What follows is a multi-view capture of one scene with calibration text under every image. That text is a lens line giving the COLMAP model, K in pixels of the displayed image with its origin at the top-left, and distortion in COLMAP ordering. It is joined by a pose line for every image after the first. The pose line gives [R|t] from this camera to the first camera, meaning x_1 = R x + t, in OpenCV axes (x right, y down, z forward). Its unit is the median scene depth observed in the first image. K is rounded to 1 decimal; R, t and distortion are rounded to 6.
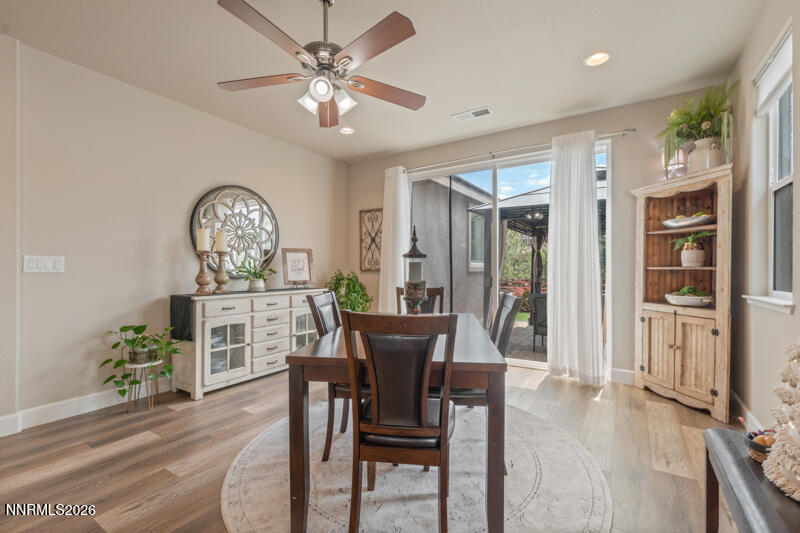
lens RADIAL K [[356.6, 0, 400.0], [0, 356.6, 266.5], [0, 0, 1]] dist [-0.000861, -0.000162]
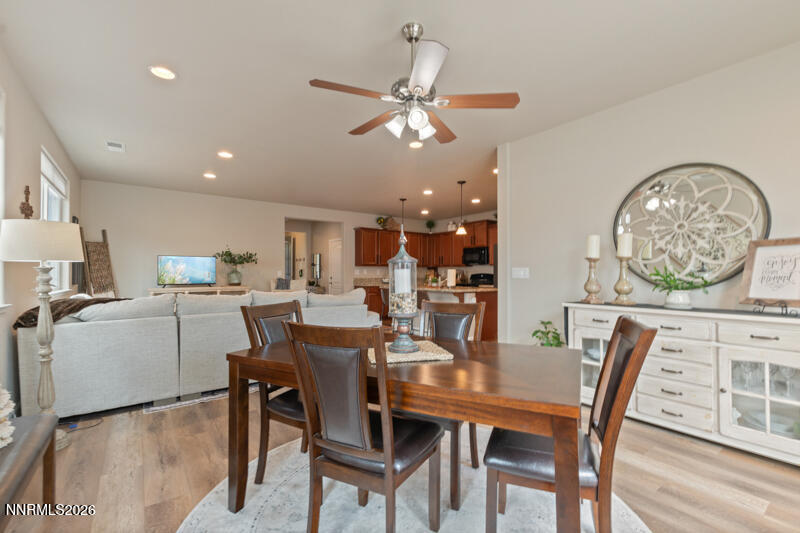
lens RADIAL K [[356.6, 0, 400.0], [0, 356.6, 266.5], [0, 0, 1]] dist [-0.000861, -0.000162]
pose [[-0.350633, -0.029976, -0.936033, 0.465135], [-0.002813, 0.999517, -0.030955, 0.010600], [0.936509, -0.008221, -0.350548, 0.749253]]
